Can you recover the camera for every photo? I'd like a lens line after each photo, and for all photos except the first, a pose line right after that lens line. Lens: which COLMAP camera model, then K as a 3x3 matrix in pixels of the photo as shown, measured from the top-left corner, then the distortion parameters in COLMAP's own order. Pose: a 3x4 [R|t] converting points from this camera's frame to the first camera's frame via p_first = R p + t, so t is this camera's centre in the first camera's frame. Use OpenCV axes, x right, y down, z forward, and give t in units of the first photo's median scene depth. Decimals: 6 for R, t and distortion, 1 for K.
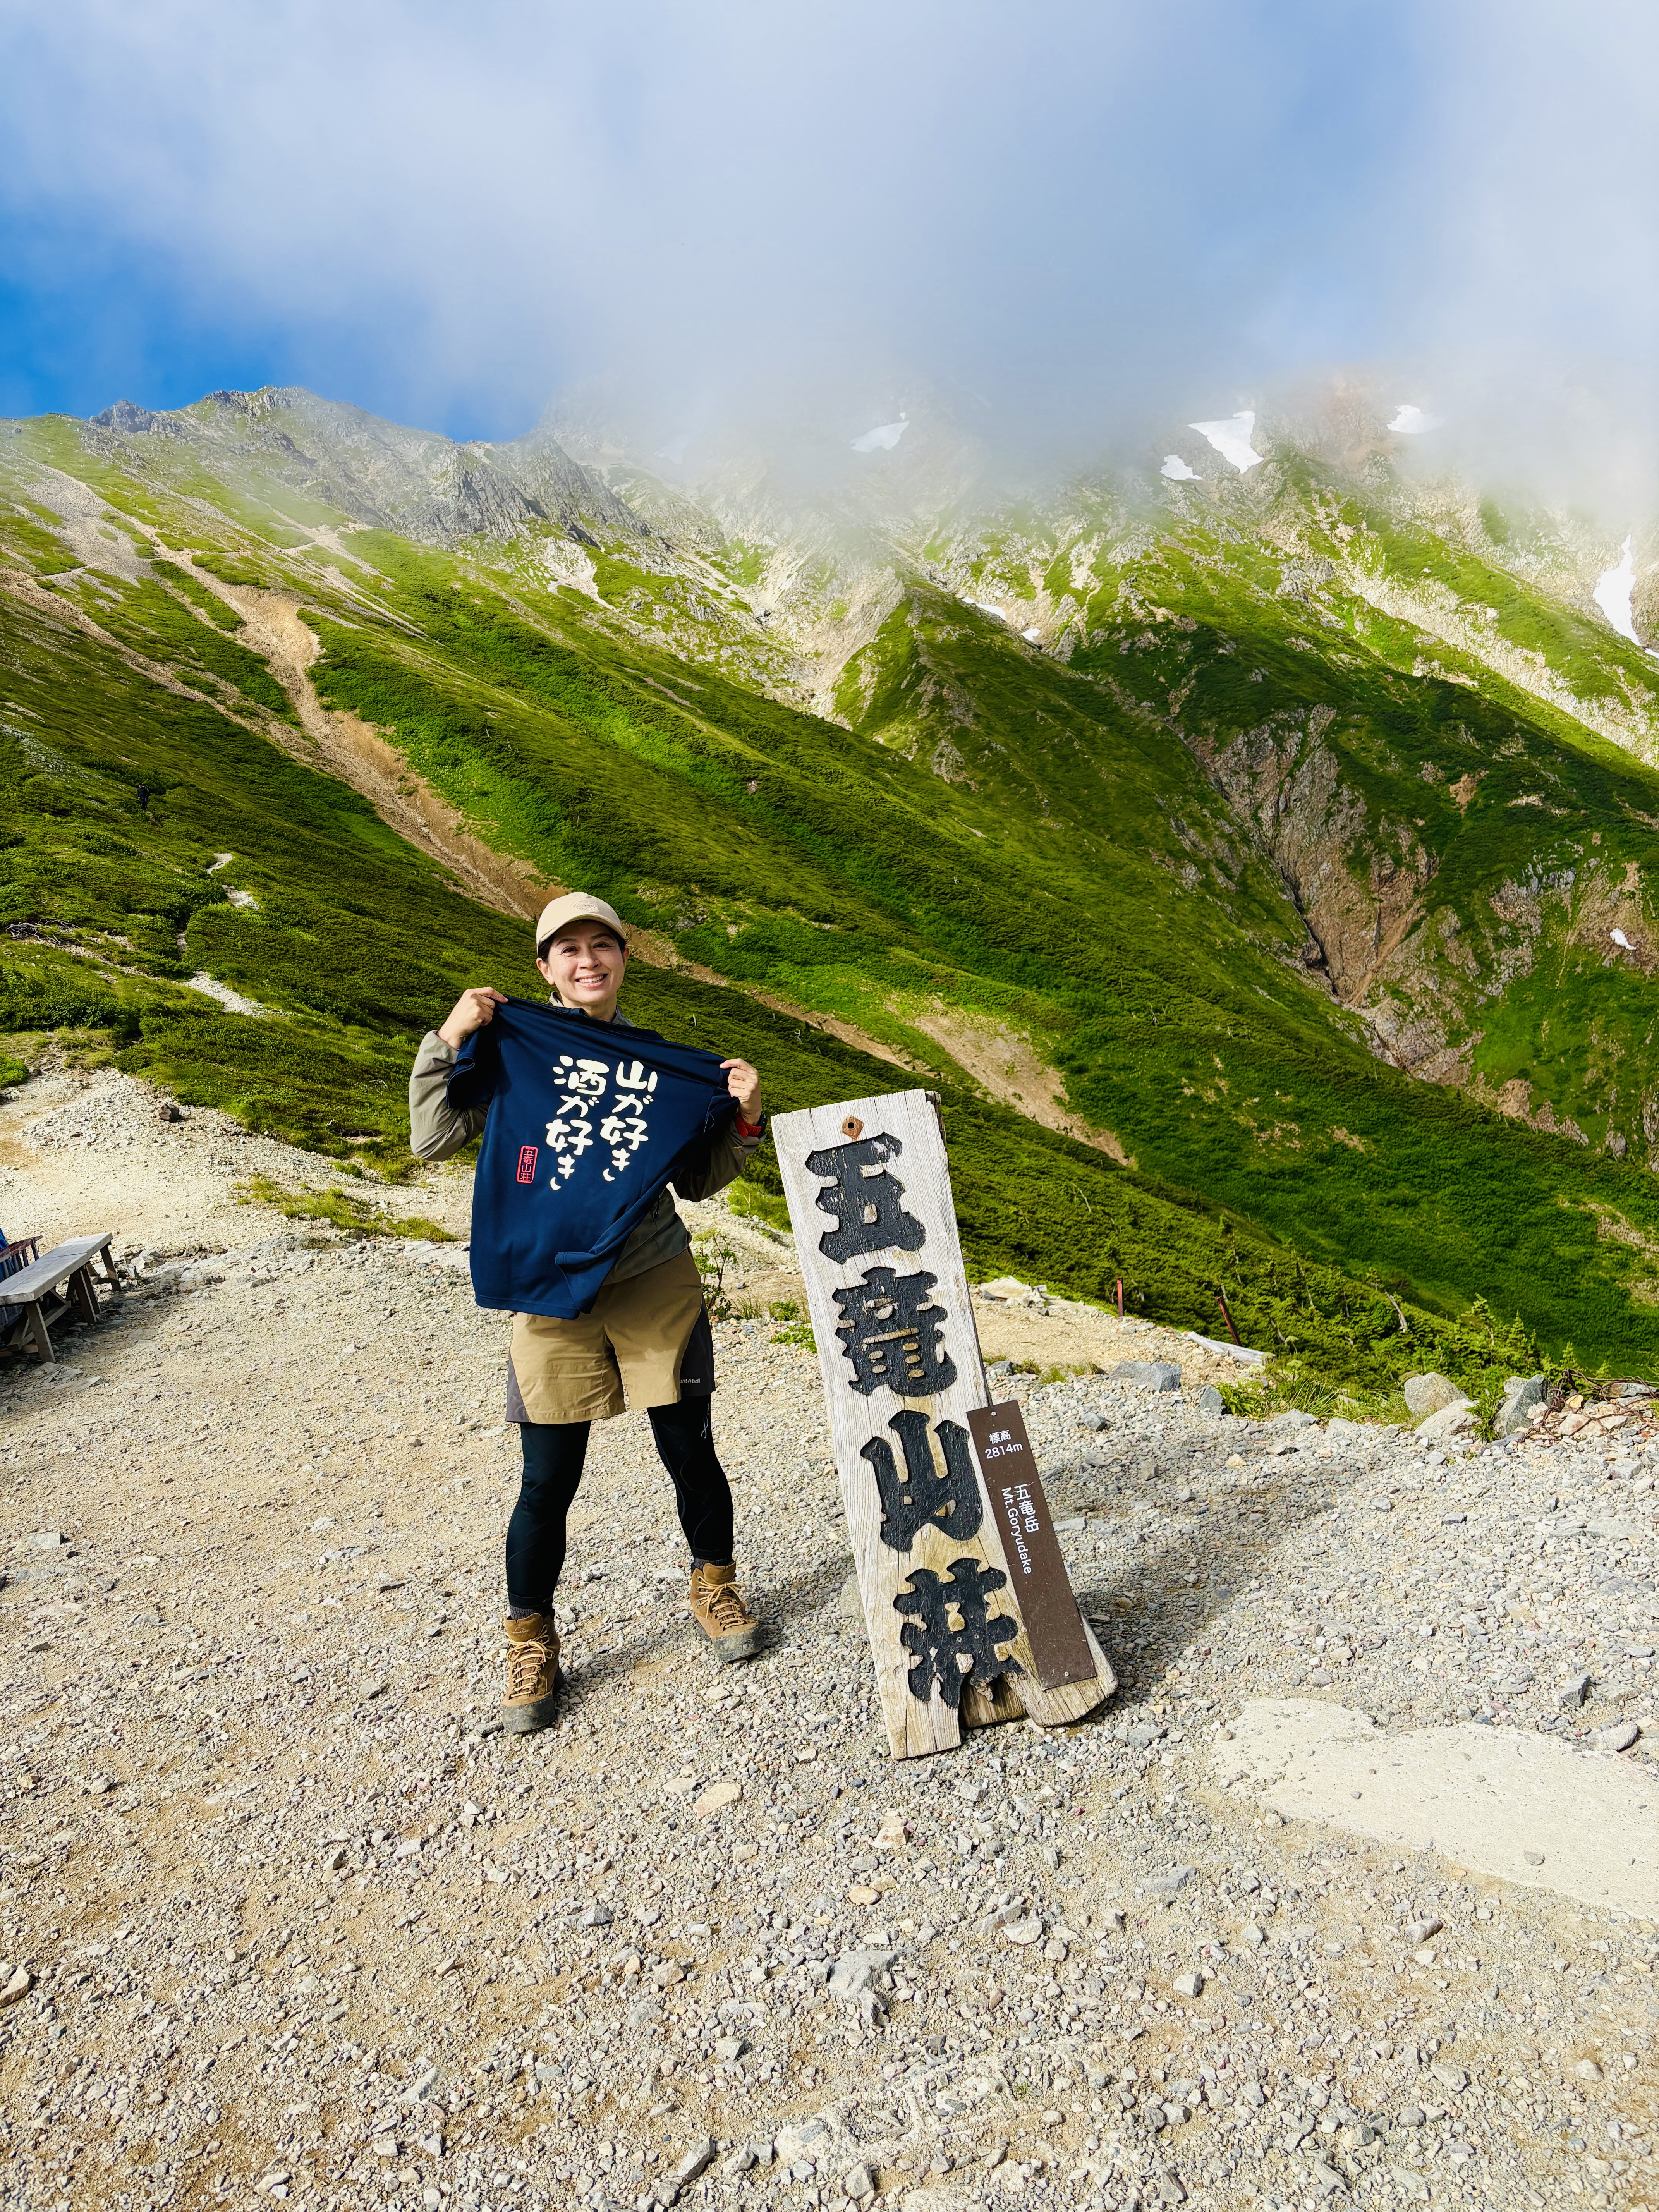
lens RADIAL K [[1710.9, 0, 829.9], [0, 1710.9, 1141.5], [0, 0, 1]] dist [0.104233, -0.119778]
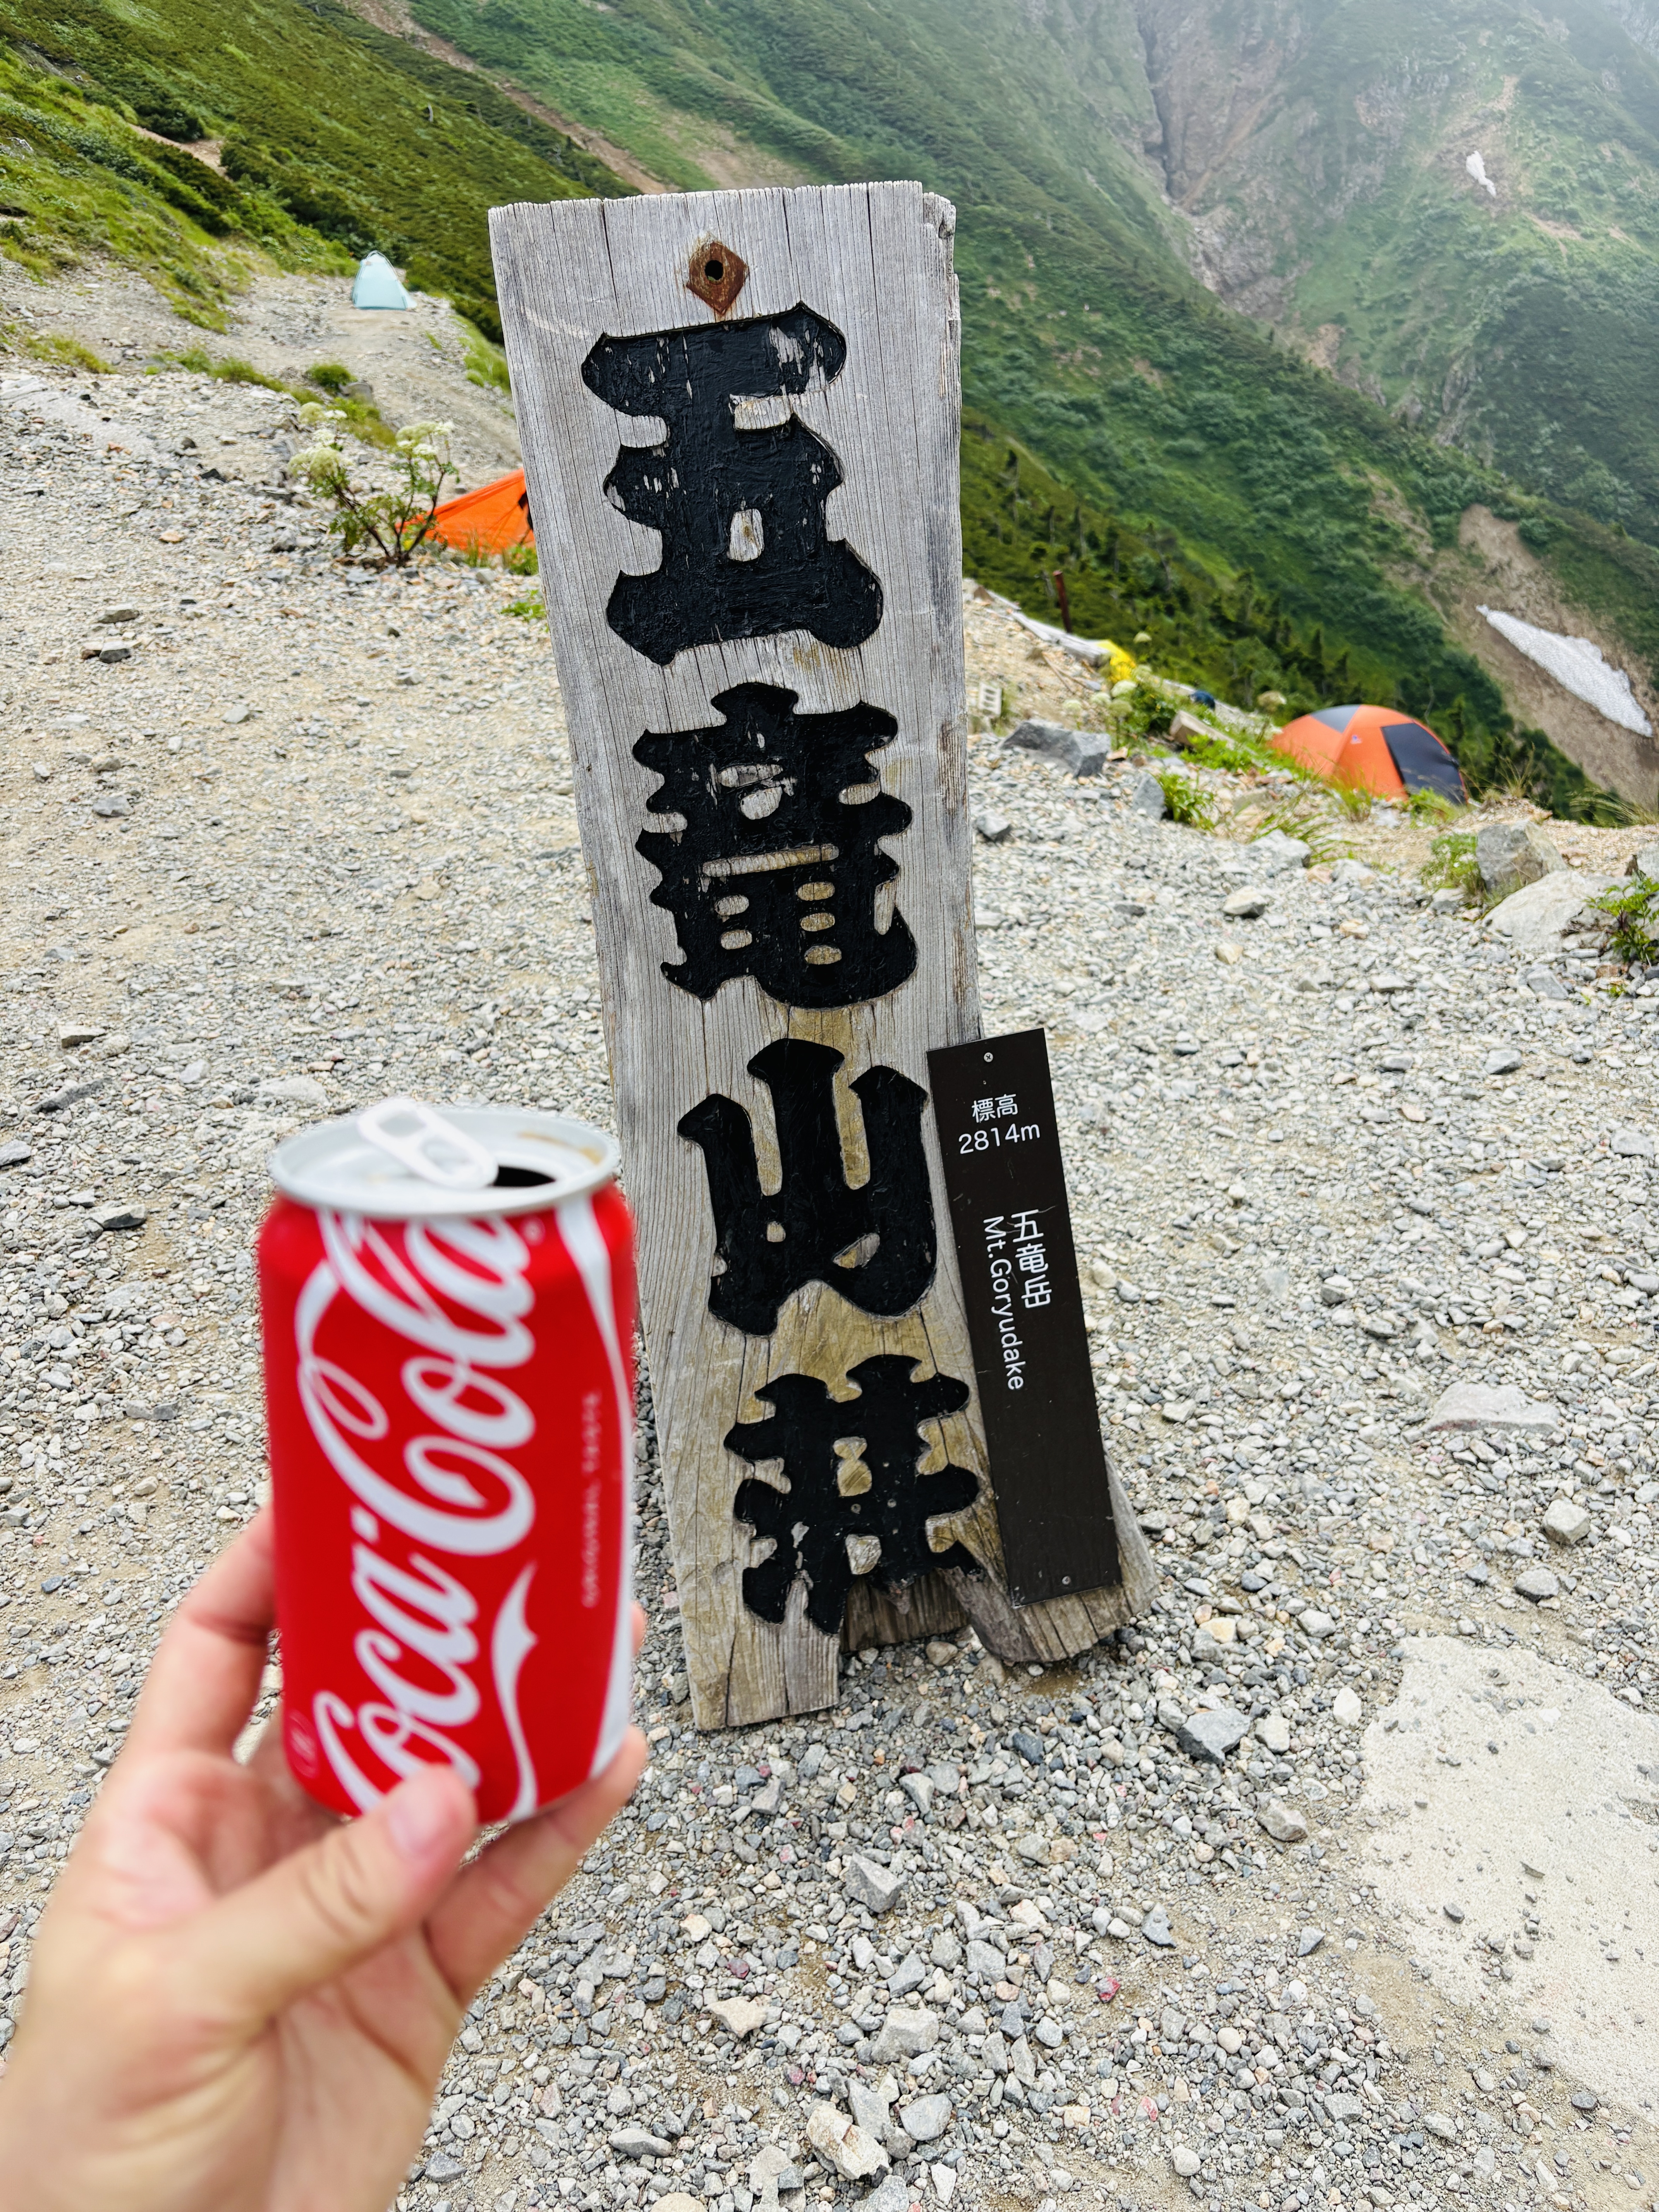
lens RADIAL K [[1710.9, 0, 829.9], [0, 1710.9, 1141.5], [0, 0, 1]] dist [0.104233, -0.119778]
pose [[0.985283, 0.053490, 0.162344, -0.014472], [-0.117721, 0.900970, 0.417606, -0.000041], [-0.123929, -0.430571, 0.894008, 0.605446]]
